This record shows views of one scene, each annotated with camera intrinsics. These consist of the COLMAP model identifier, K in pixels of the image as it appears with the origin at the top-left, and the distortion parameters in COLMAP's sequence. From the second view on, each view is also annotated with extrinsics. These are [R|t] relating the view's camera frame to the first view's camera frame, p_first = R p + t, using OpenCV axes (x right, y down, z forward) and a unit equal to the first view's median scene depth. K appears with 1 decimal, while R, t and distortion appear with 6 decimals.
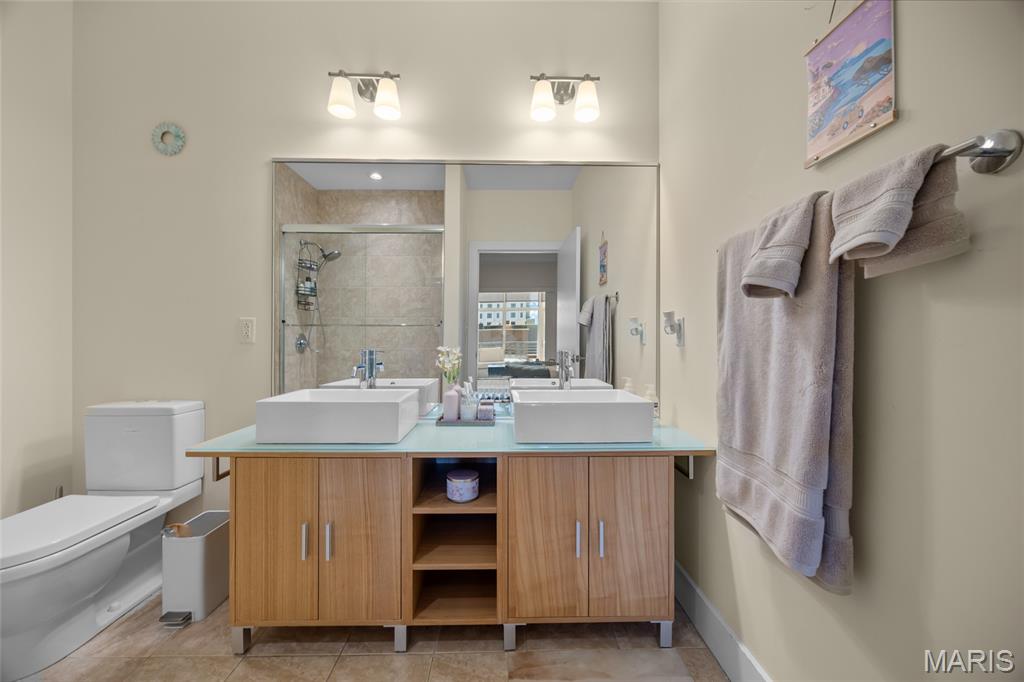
lens RADIAL K [[392.0, 0, 508.5], [0, 392.0, 339.2], [0, 0, 1]] dist [-0.000246, -0.000680]
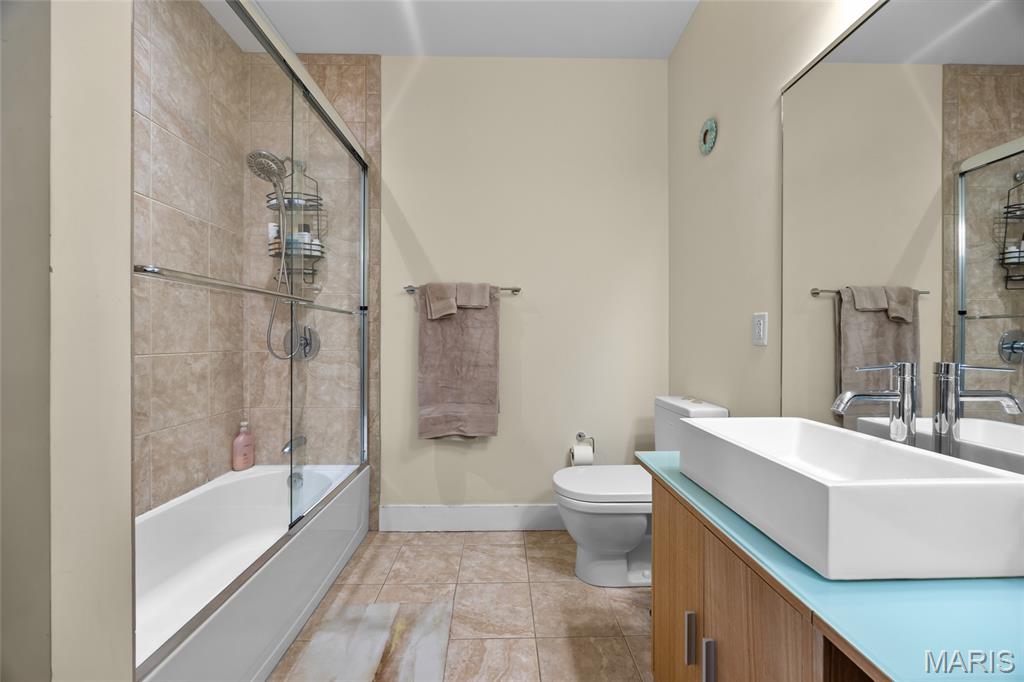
lens RADIAL K [[392.0, 0, 512.0], [0, 392.0, 339.9], [0, 0, 1]] dist [-0.000246, -0.000680]
pose [[0.009689, 0.000554, -0.999953, 0.111414], [-0.000614, 1.000000, 0.000548, -0.000741], [0.999953, 0.000609, 0.009689, 0.497085]]
